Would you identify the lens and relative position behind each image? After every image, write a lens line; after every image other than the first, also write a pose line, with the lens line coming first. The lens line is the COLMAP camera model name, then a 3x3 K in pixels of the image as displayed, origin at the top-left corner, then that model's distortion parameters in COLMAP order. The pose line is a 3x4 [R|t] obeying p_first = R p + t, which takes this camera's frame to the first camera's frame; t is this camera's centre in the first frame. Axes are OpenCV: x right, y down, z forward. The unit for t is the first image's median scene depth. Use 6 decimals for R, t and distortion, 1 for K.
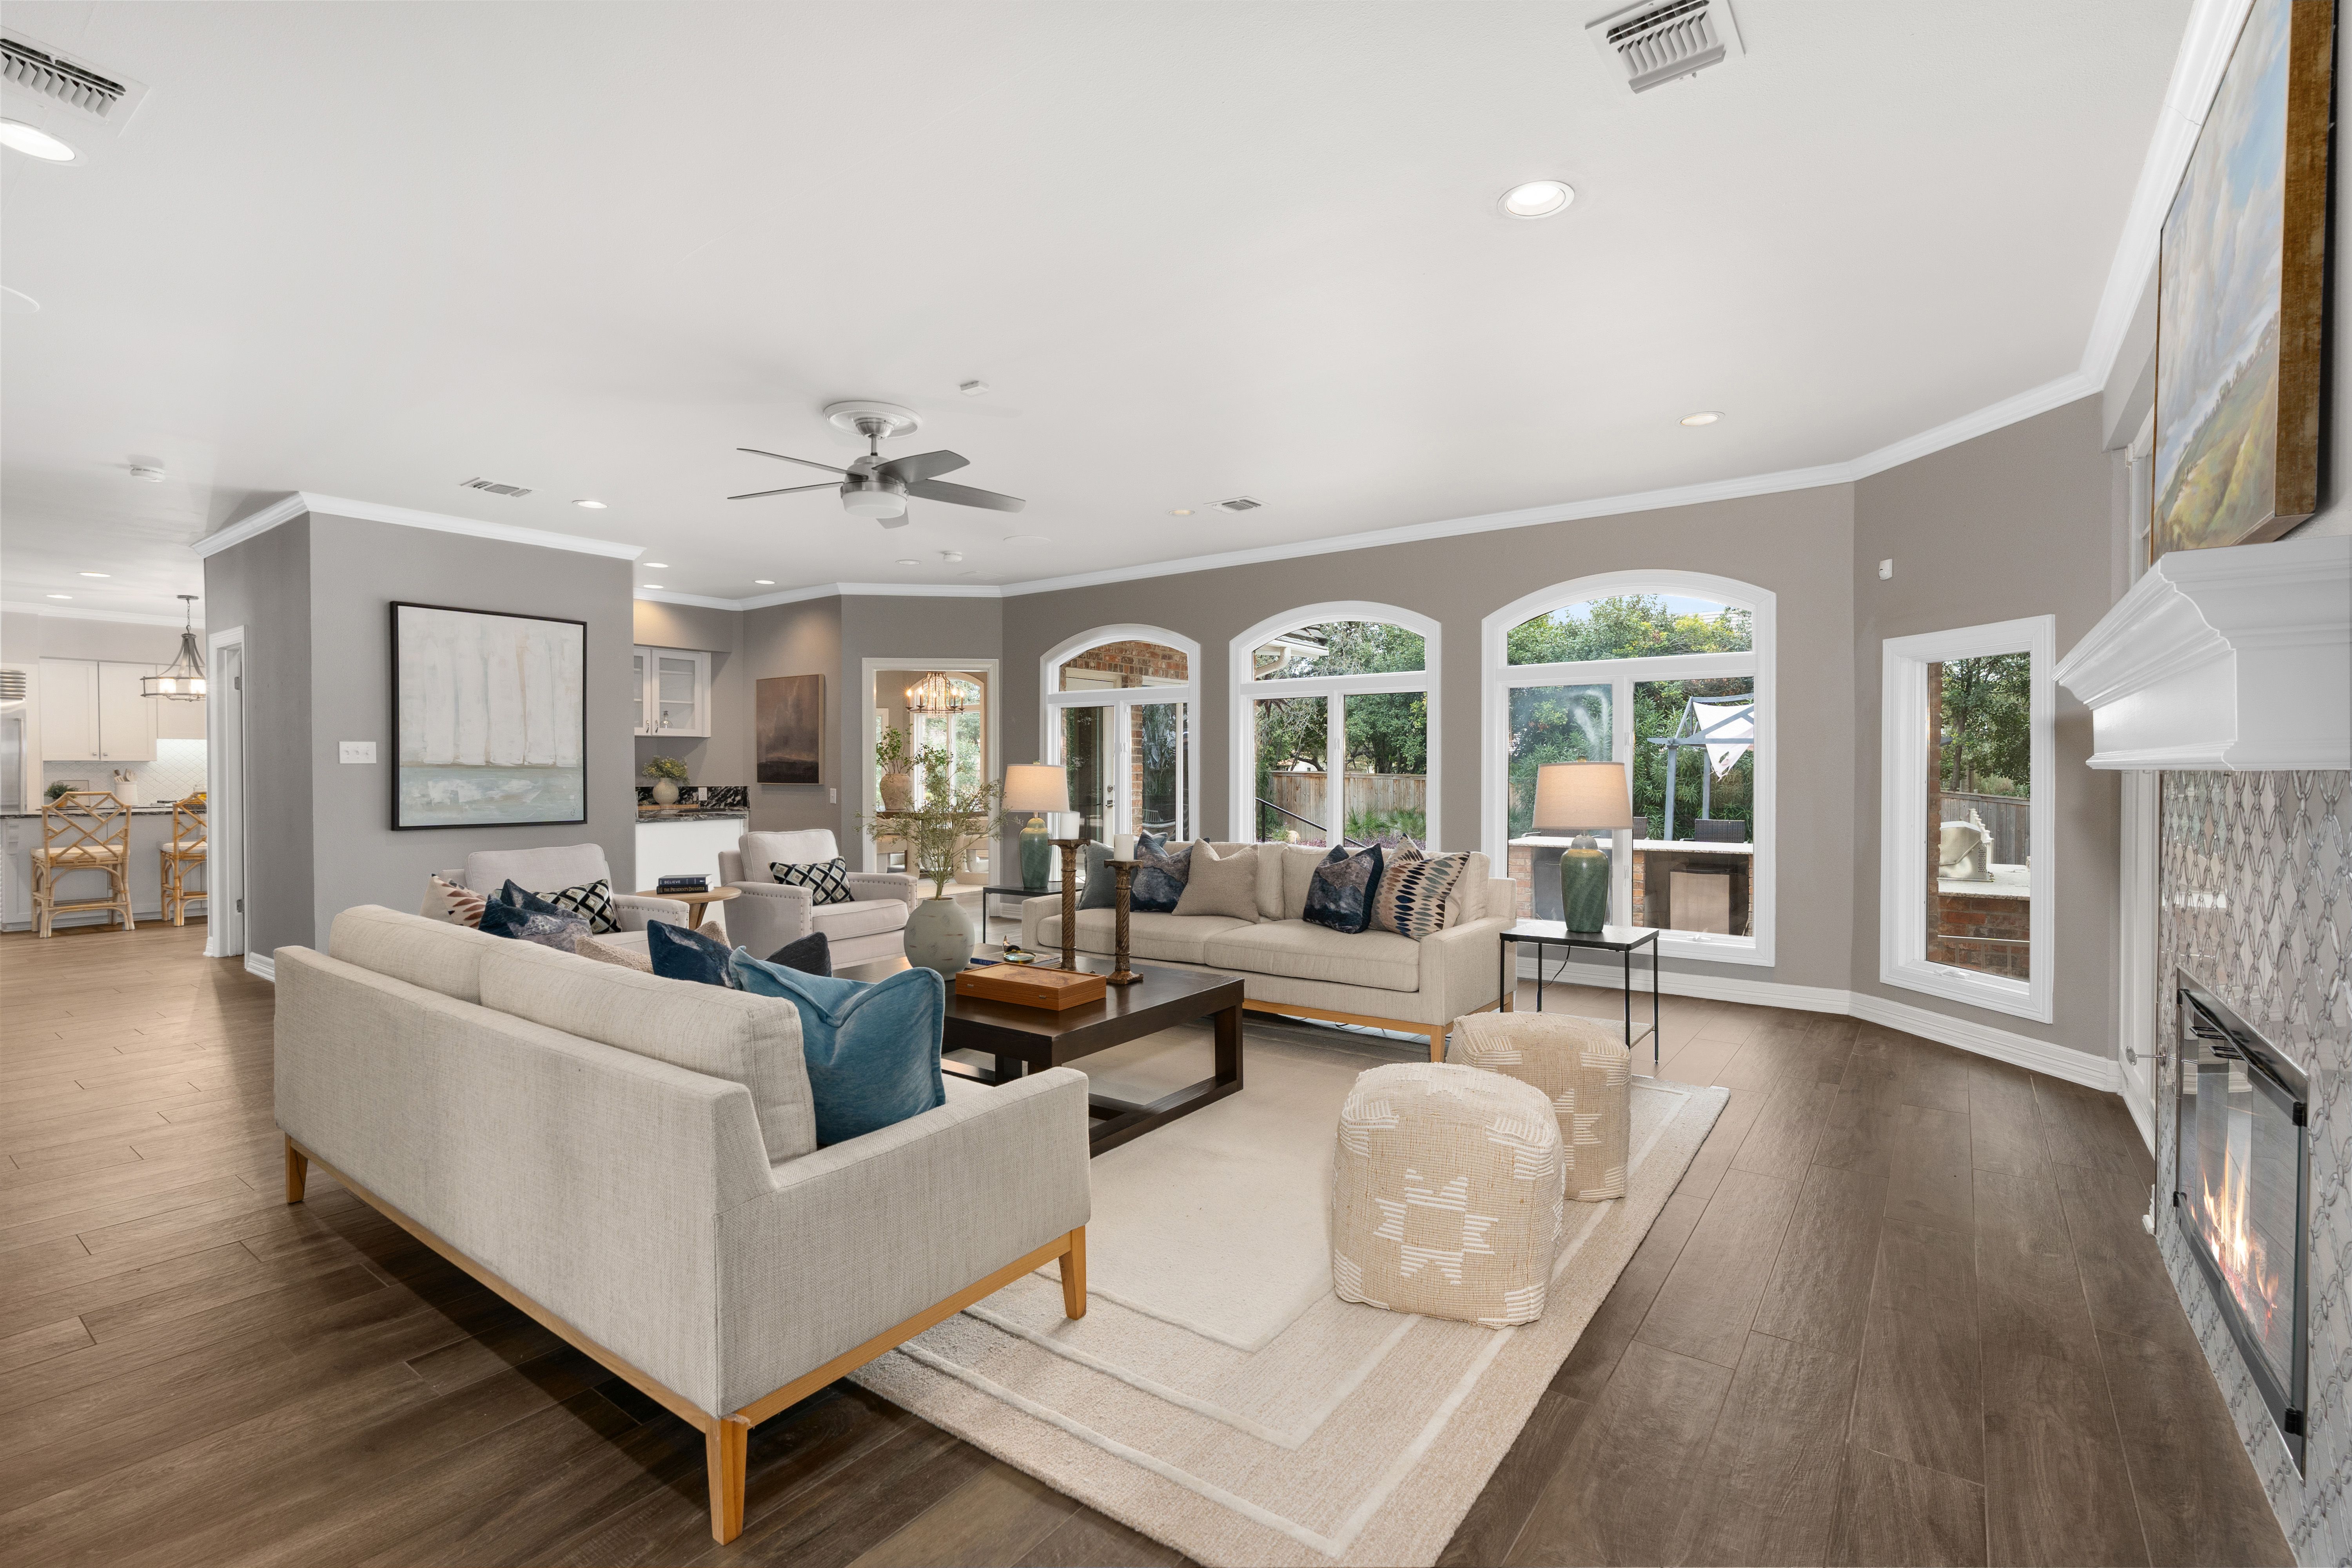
lens RADIAL K [[1078.6, 0, 1177.8], [0, 1078.6, 777.4], [0, 0, 1]] dist [-0.006436, 0.001253]
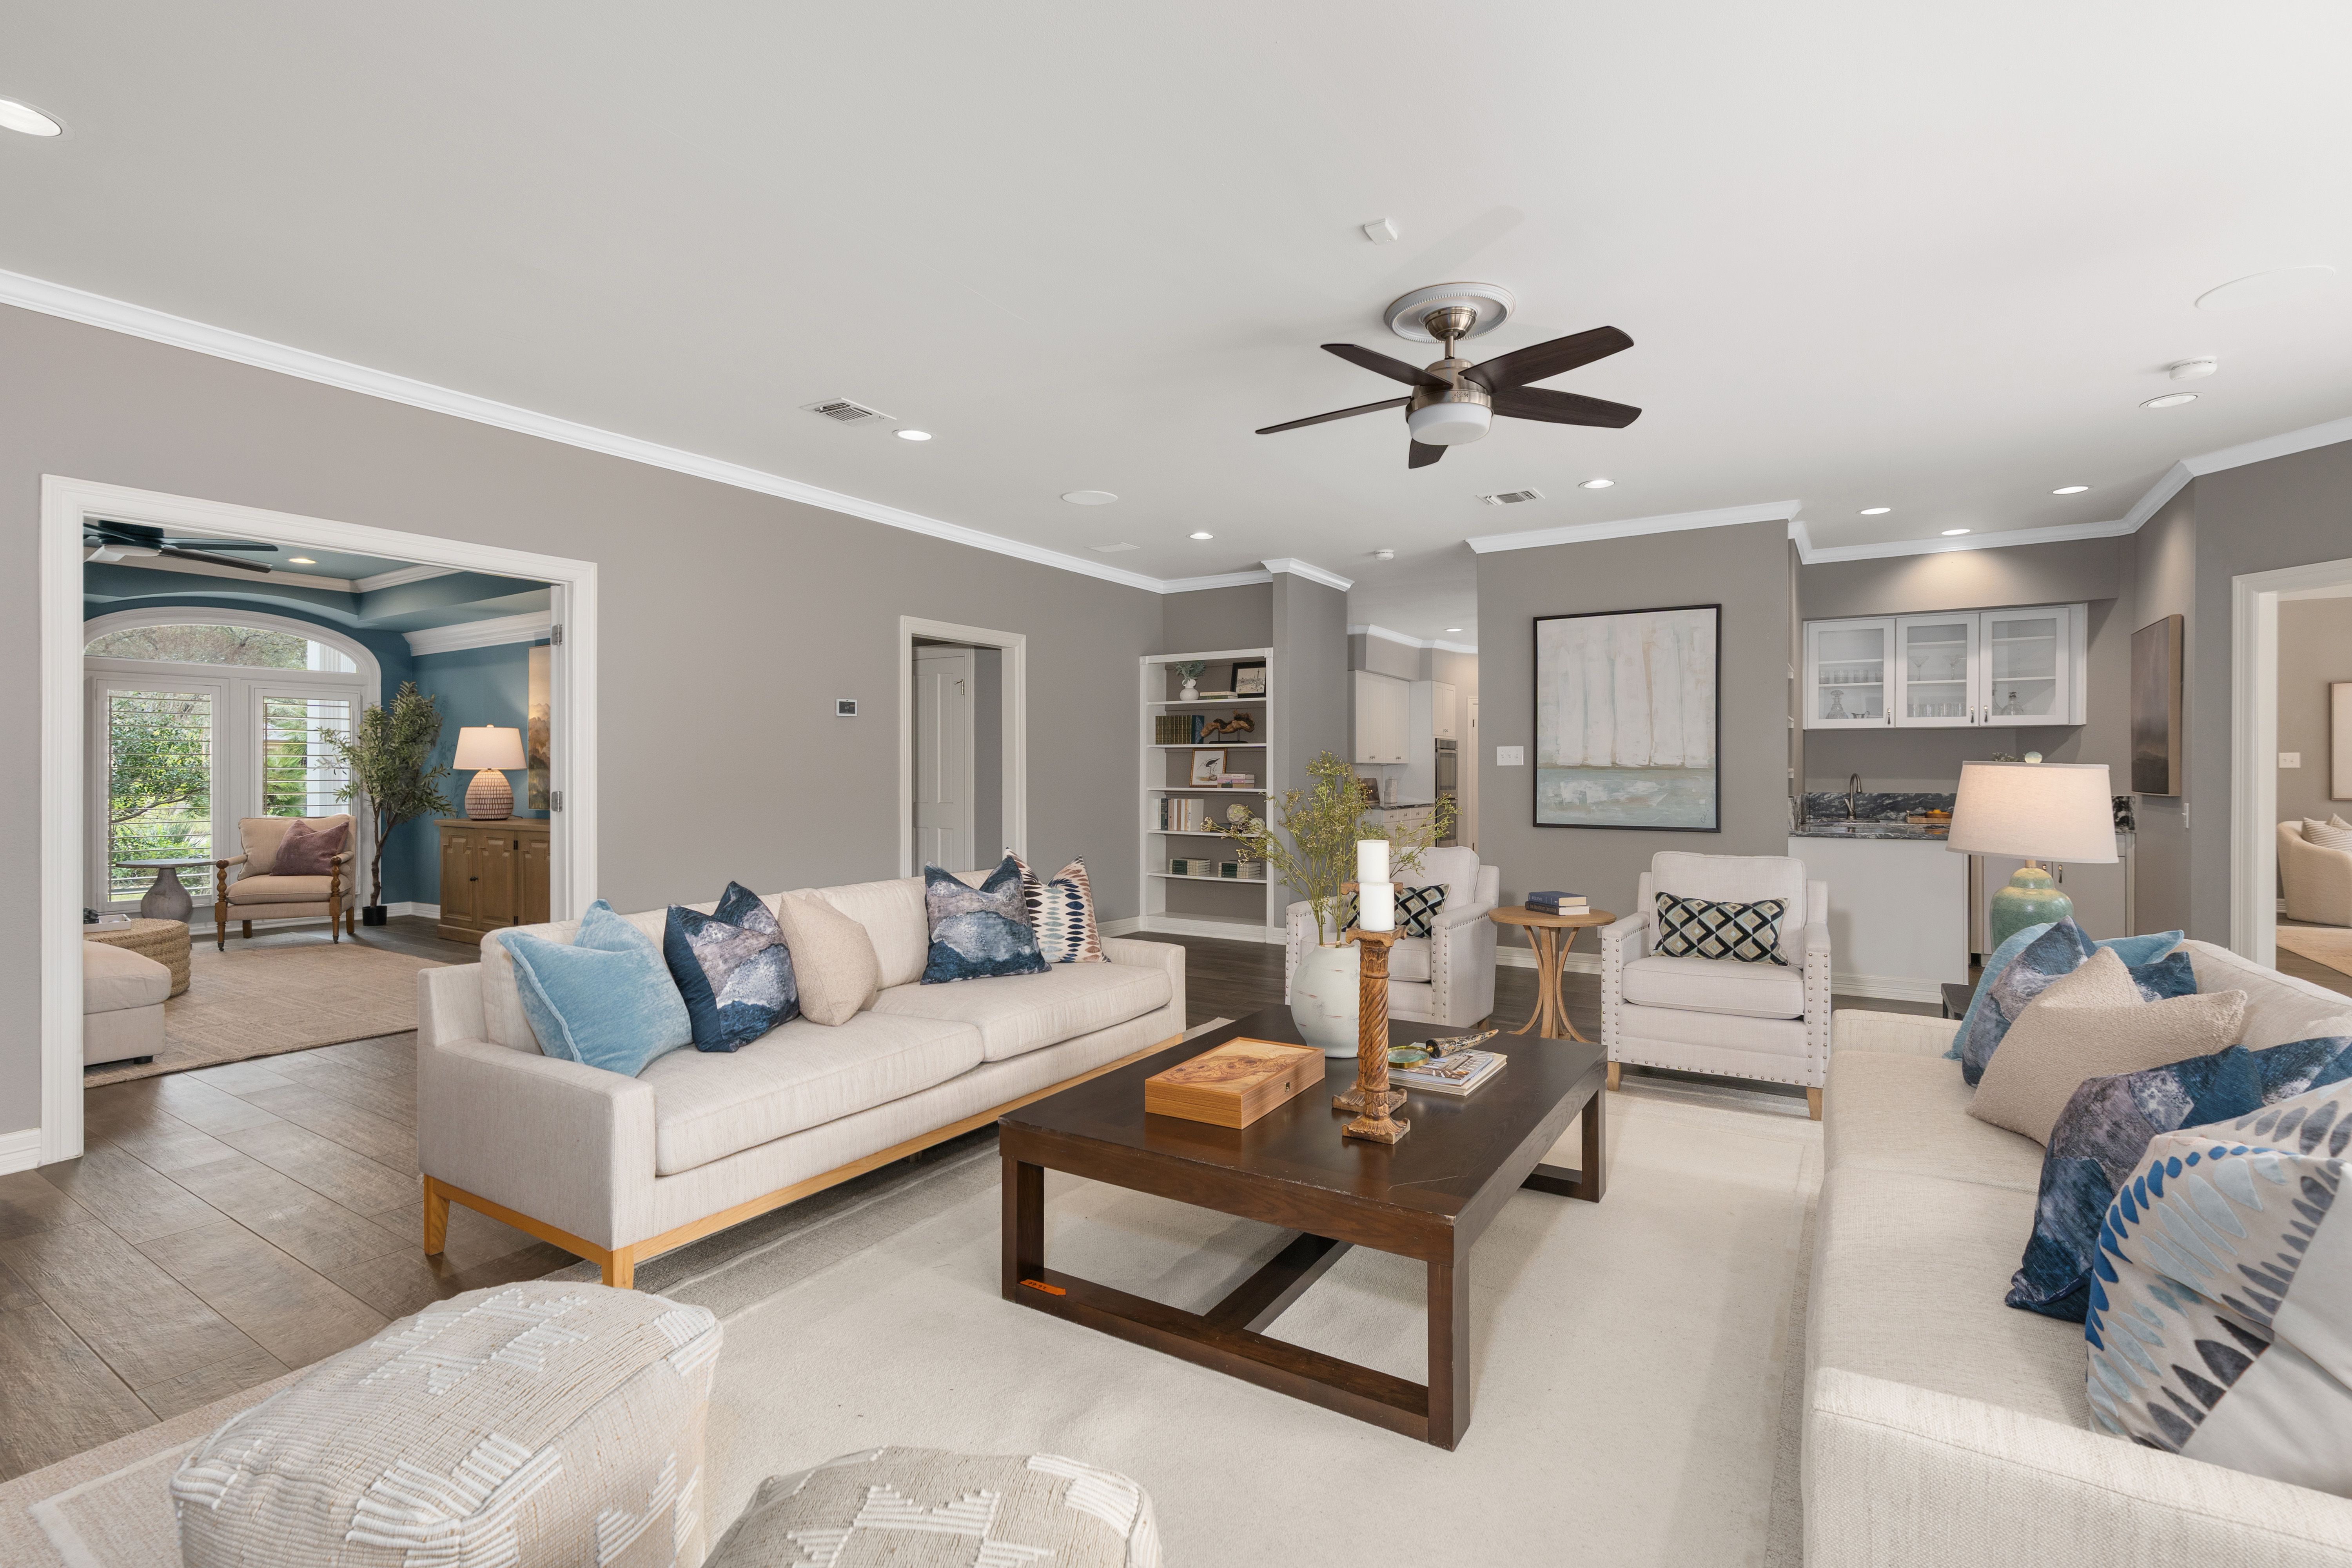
lens RADIAL K [[1078.6, 0, 1177.8], [0, 1078.6, 777.4], [0, 0, 1]] dist [-0.006436, 0.001253]
pose [[0.062668, 0.007168, -0.998009, 0.326213], [-0.006717, 0.999955, 0.006760, -0.005344], [0.998012, 0.006280, 0.062713, 0.535851]]
